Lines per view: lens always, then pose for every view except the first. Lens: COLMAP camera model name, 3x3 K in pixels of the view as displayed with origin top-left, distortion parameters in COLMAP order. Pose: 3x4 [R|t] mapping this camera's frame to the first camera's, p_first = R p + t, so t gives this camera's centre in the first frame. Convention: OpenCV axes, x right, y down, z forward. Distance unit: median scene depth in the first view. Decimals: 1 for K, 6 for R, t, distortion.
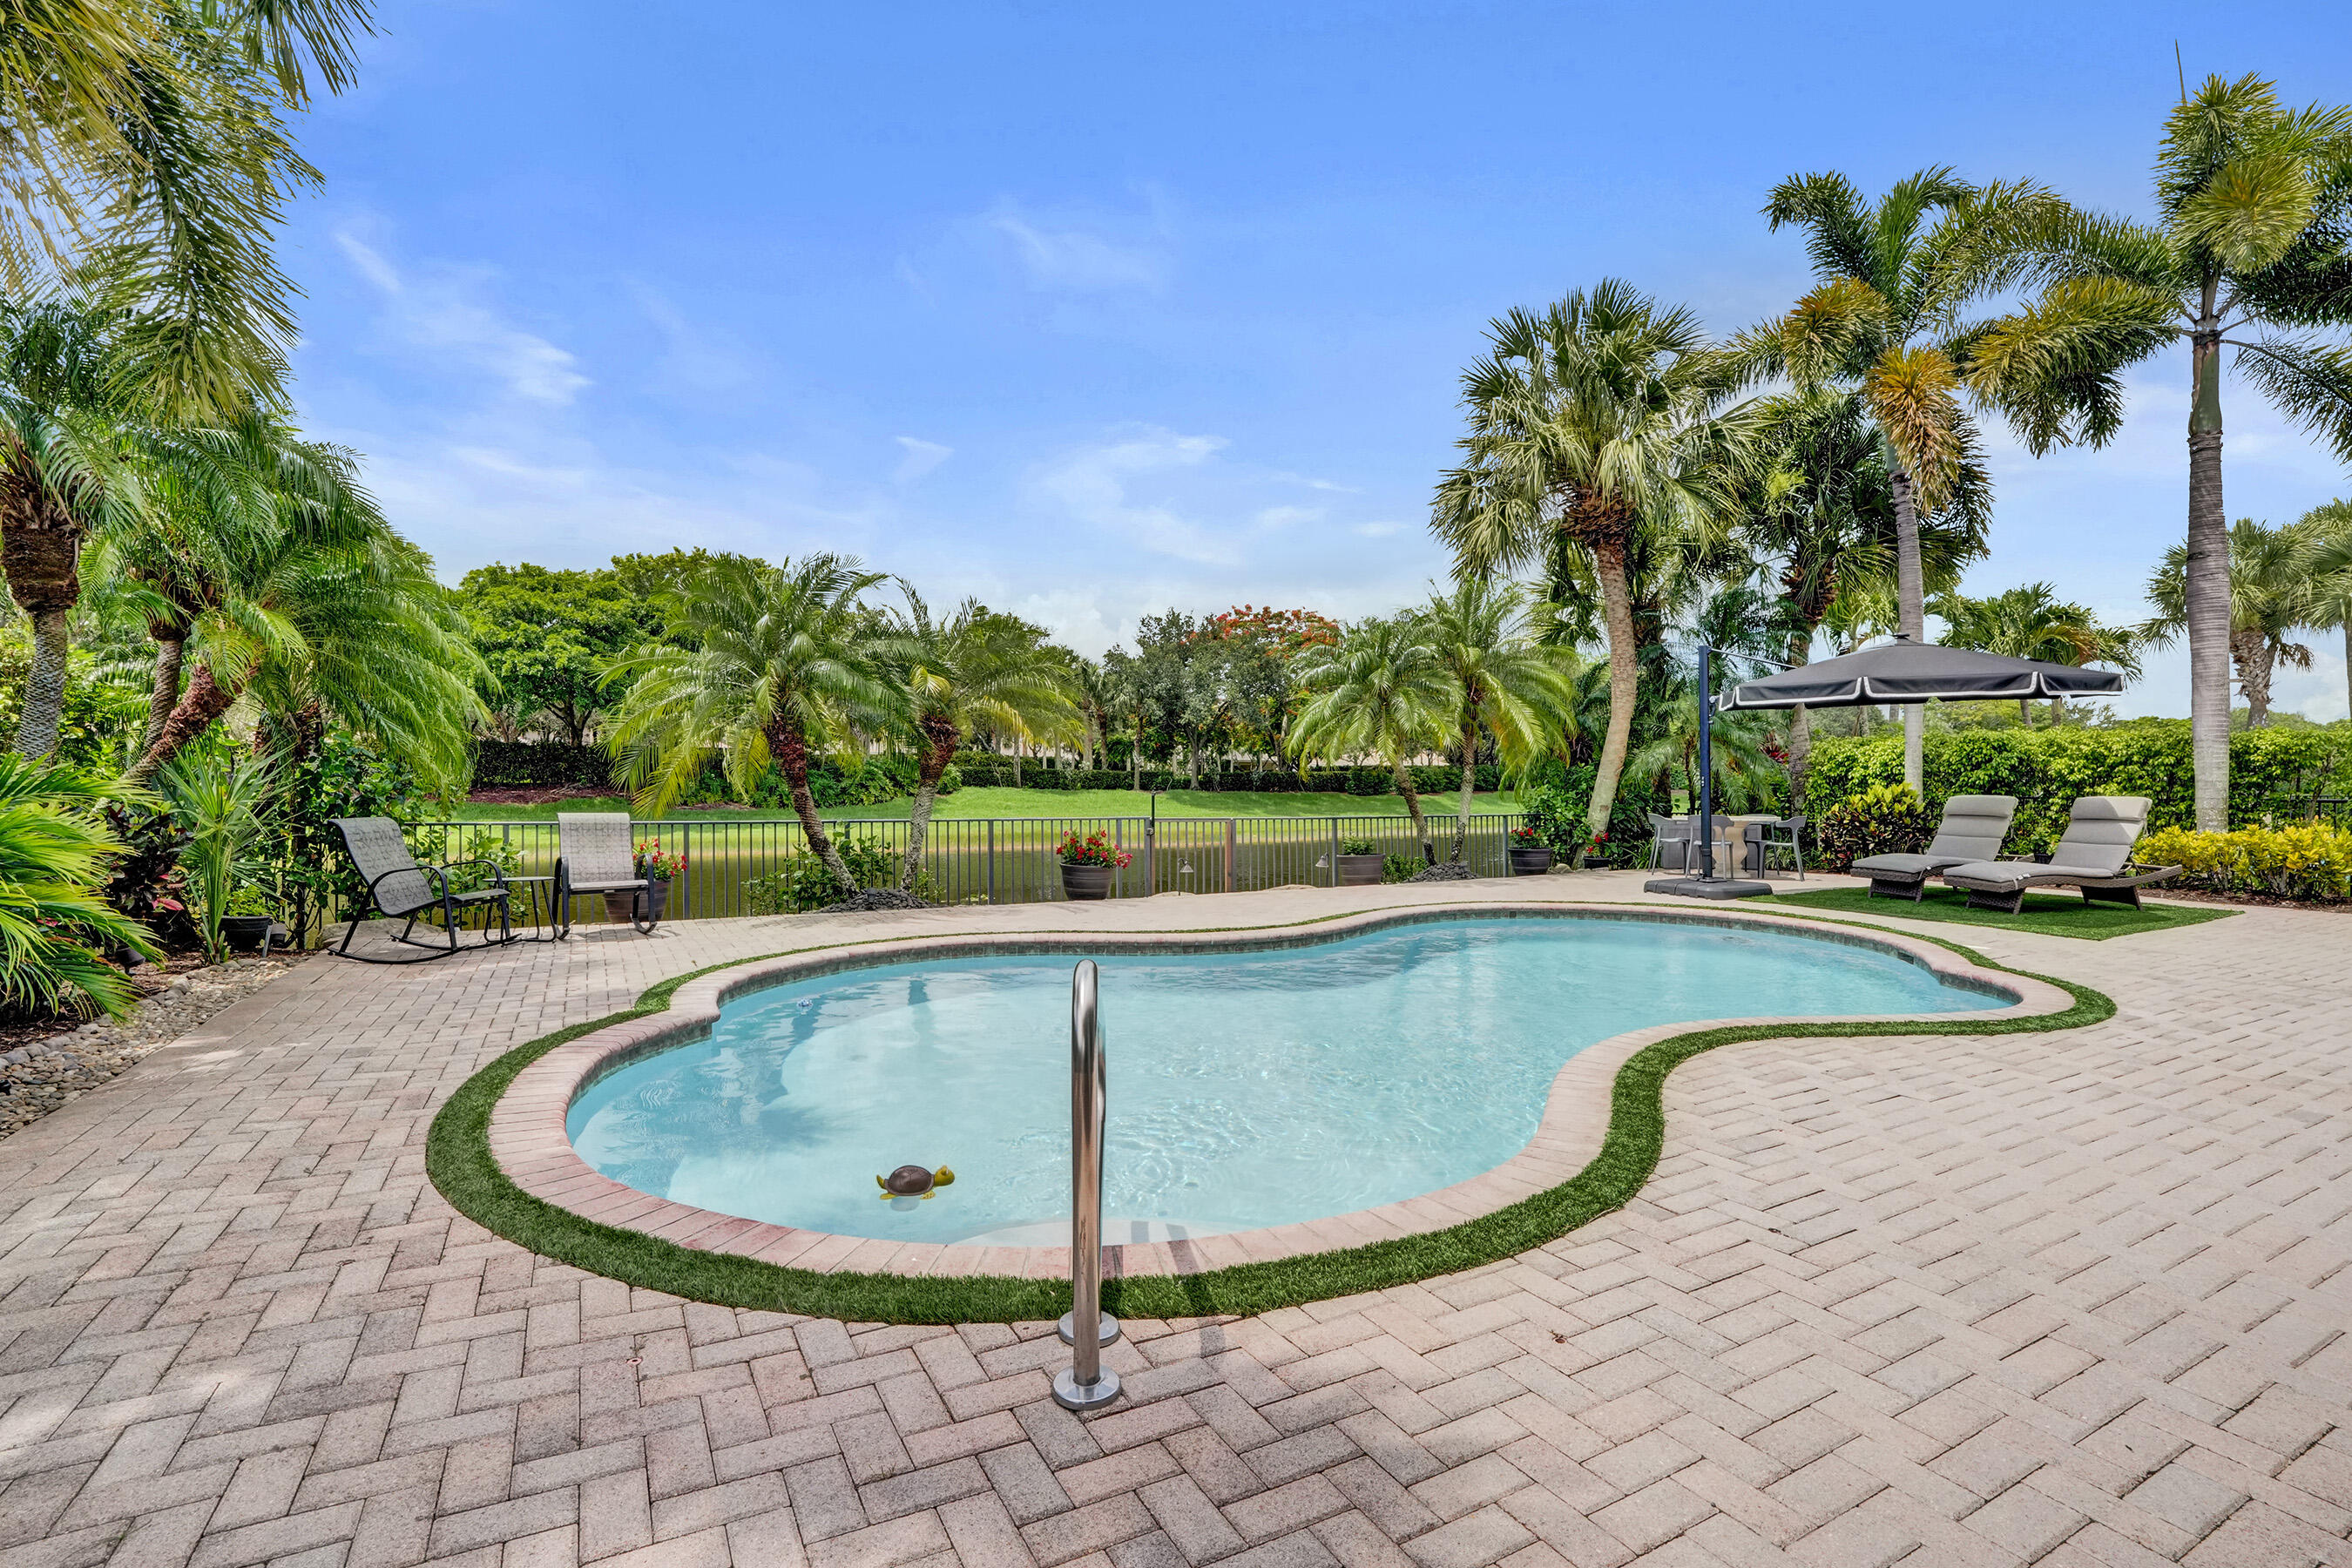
lens RADIAL K [[1105.0, 0, 1181.9], [0, 1105.0, 782.1], [0, 0, 1]] dist [-0.061340, 0.023777]
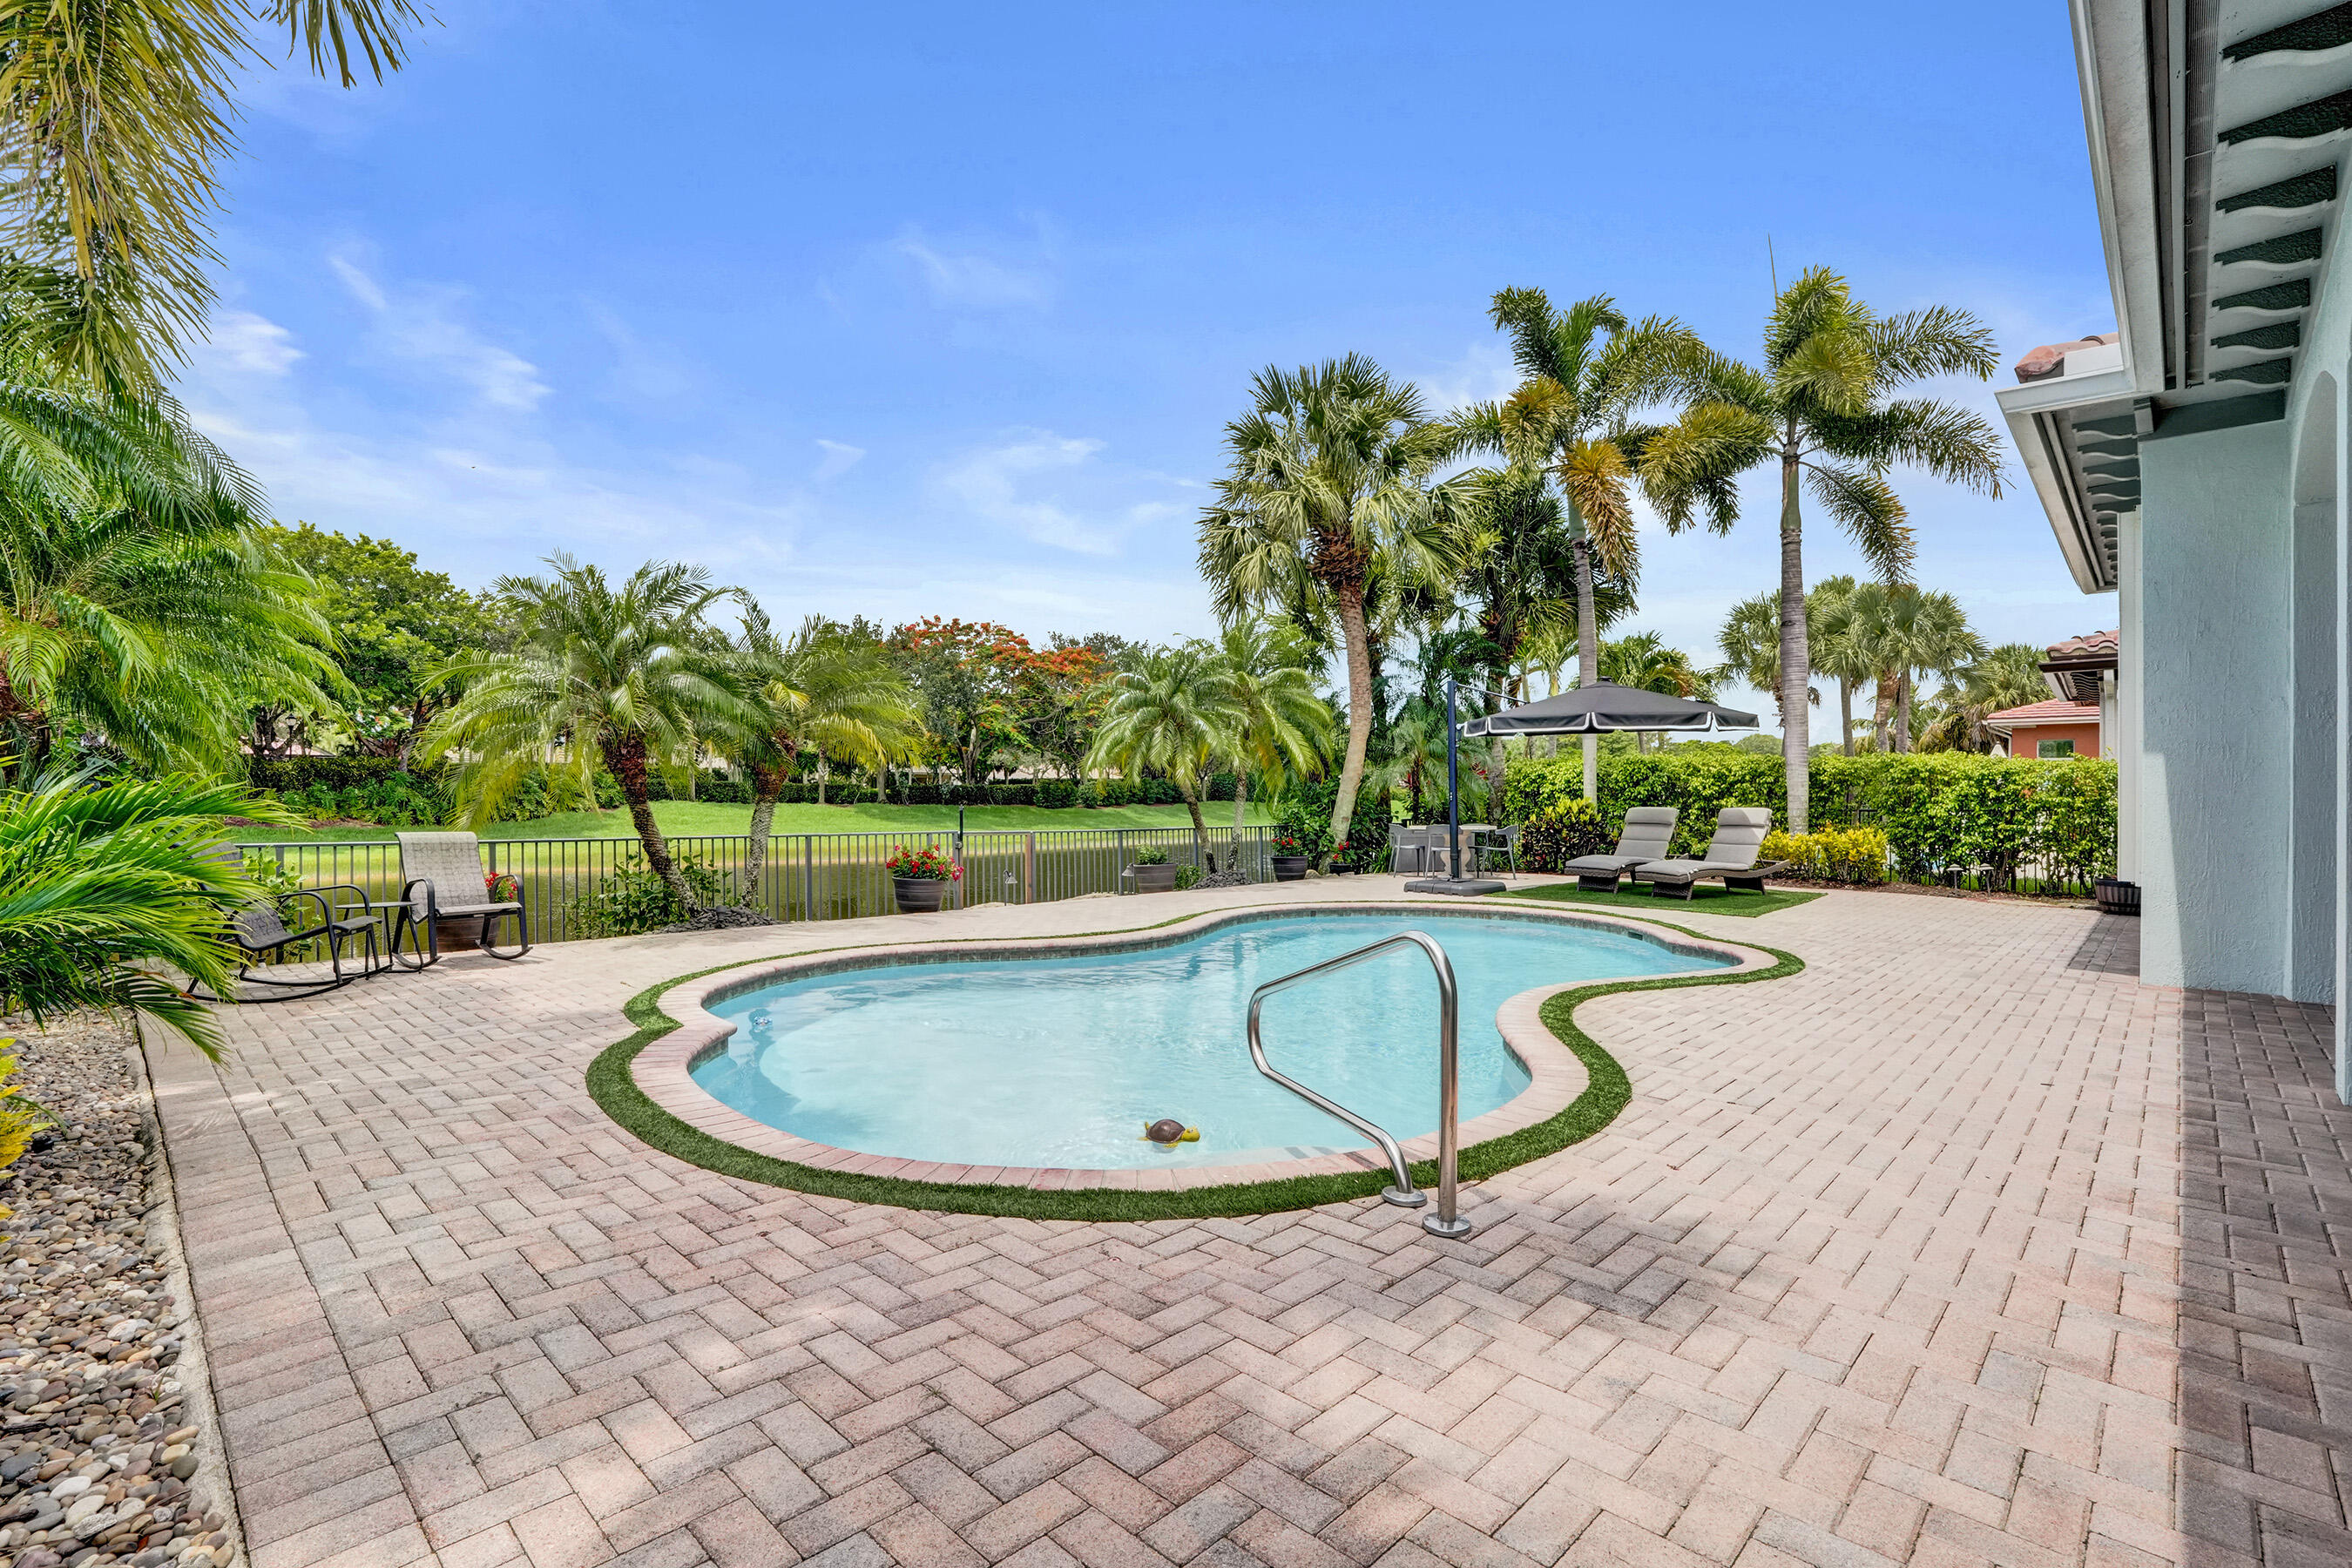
lens RADIAL K [[1105.0, 0, 1190.6], [0, 1105.0, 794.6], [0, 0, 1]] dist [-0.061340, 0.023777]
pose [[0.952985, -0.001023, 0.303016, -0.114718], [0.000943, 0.999999, 0.000411, -0.002413], [-0.303017, -0.000106, 0.952985, -0.038110]]
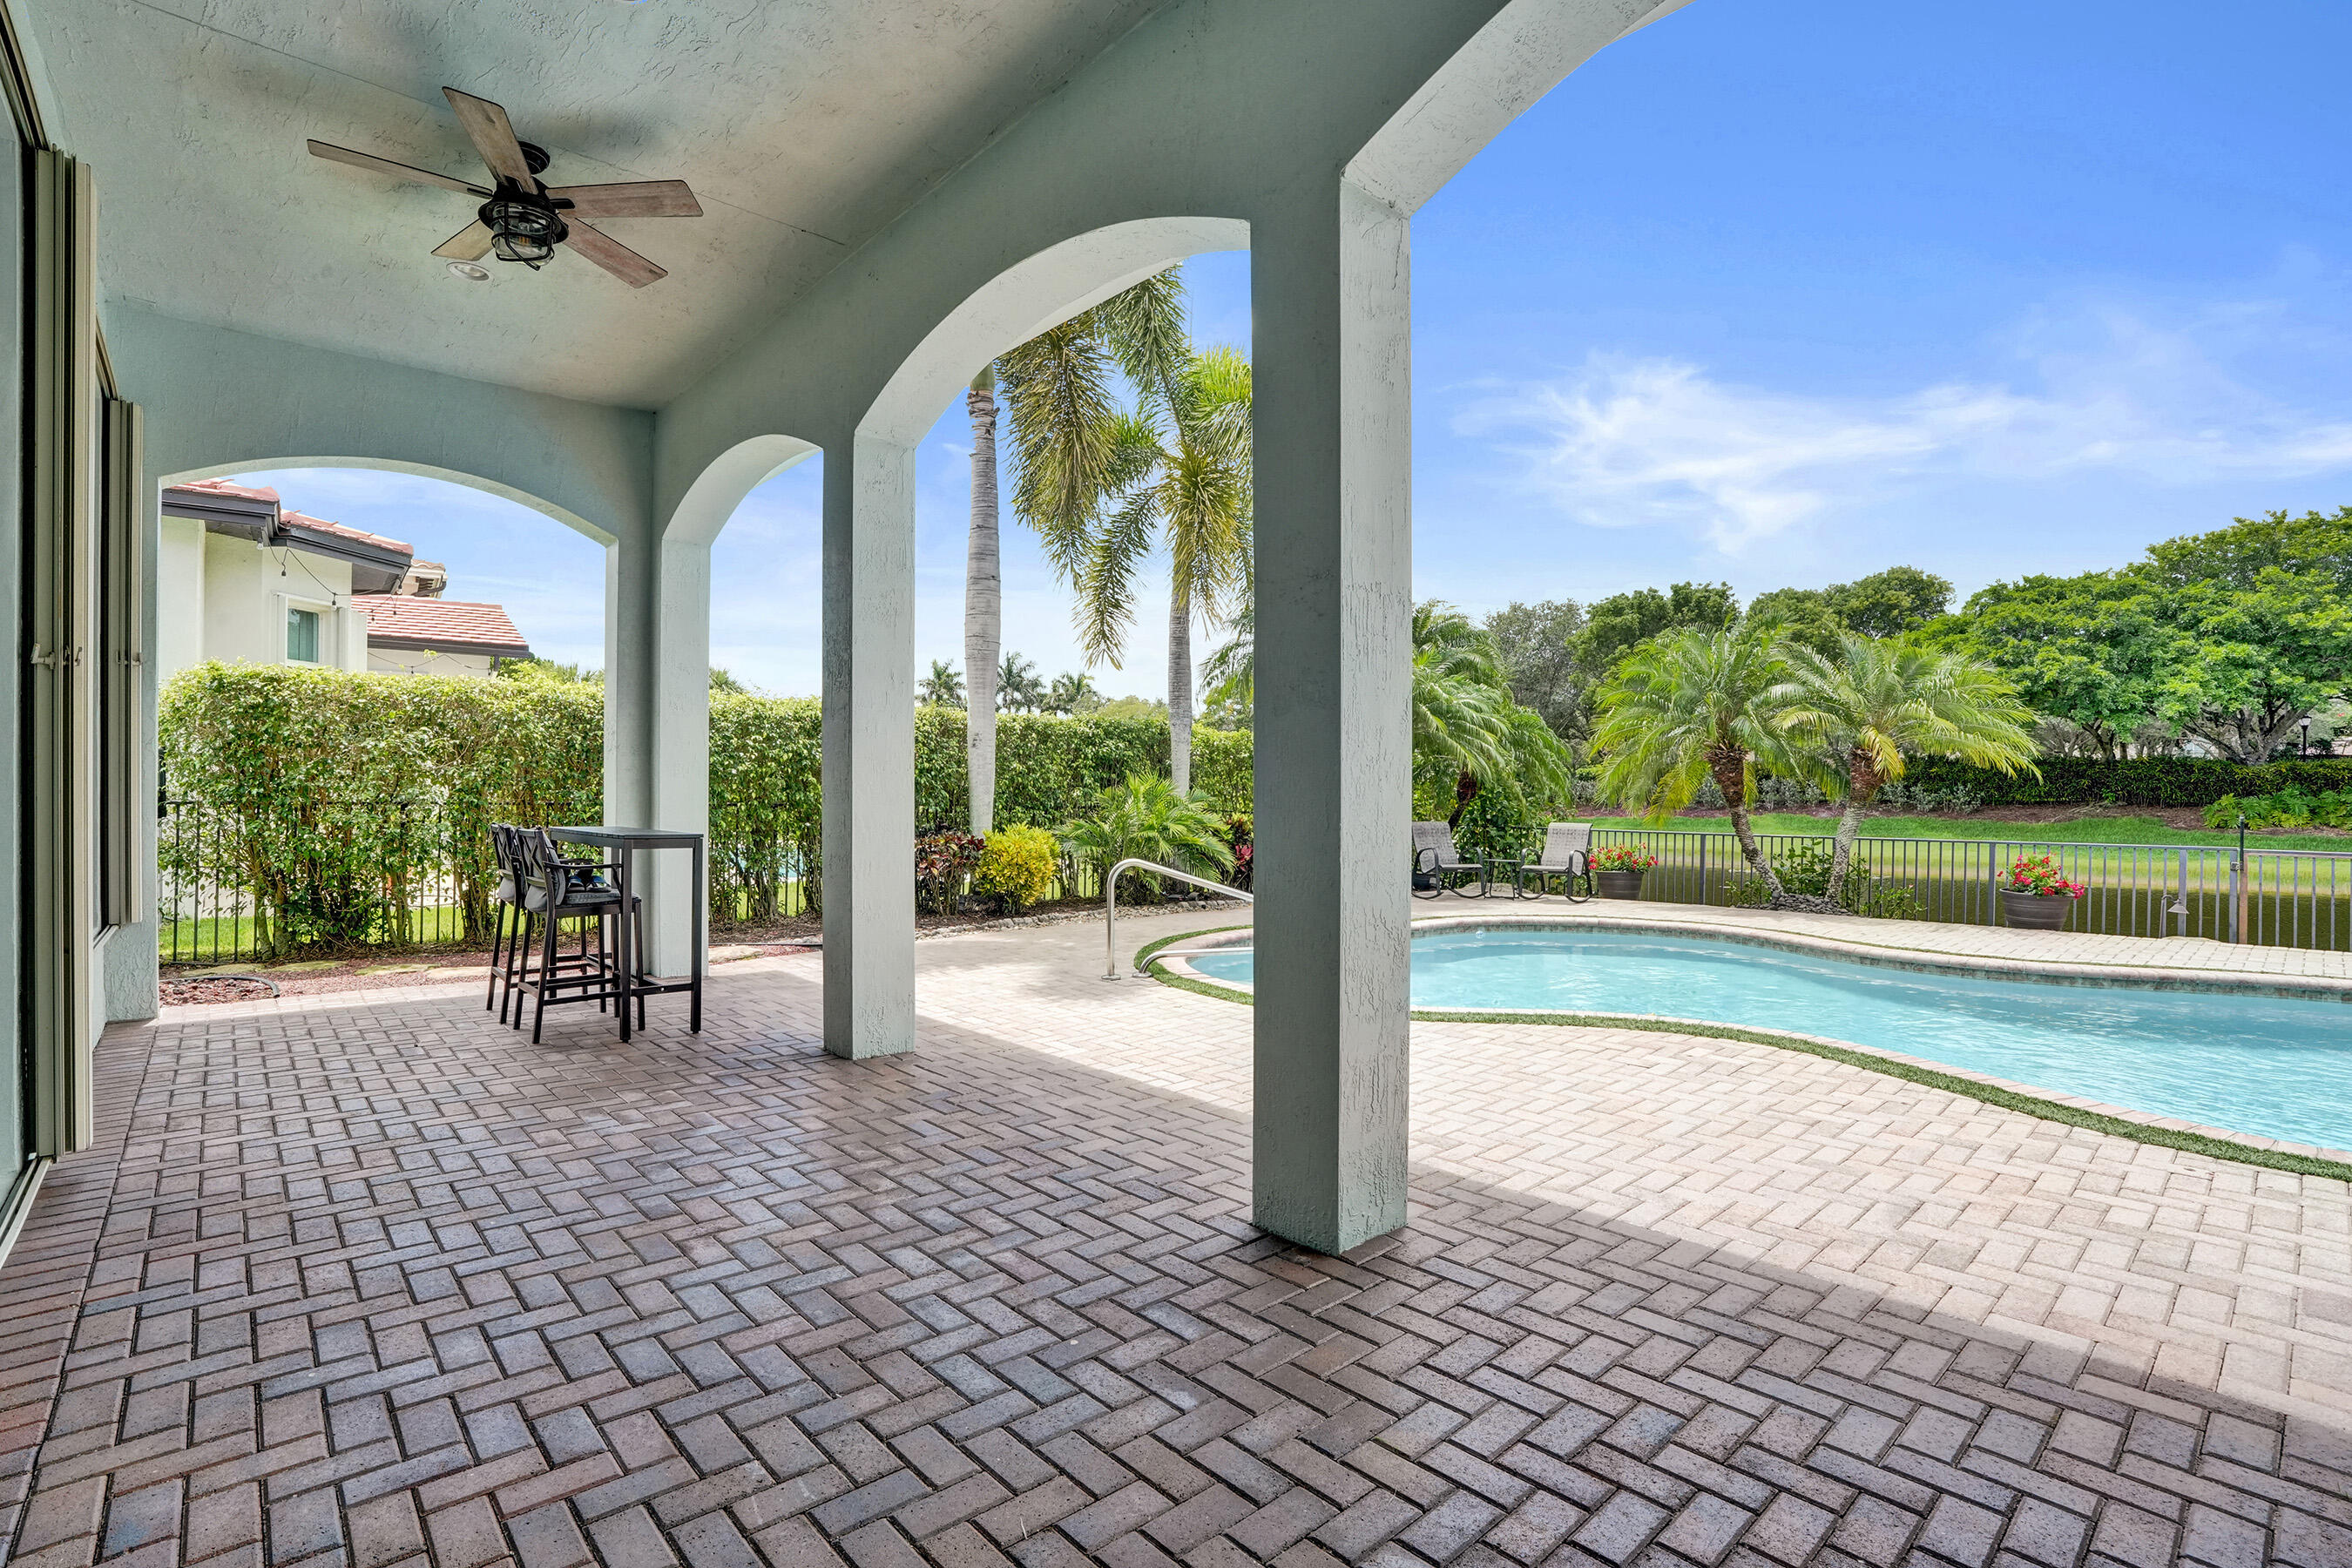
lens RADIAL K [[1105.0, 0, 1165.2], [0, 1105.0, 783.7], [0, 0, 1]] dist [-0.061340, 0.023777]
pose [[0.232709, -0.010669, -0.972488, 0.499462], [-0.002961, 0.999927, -0.011678, -0.004142], [0.972542, 0.005597, 0.232660, 0.061970]]
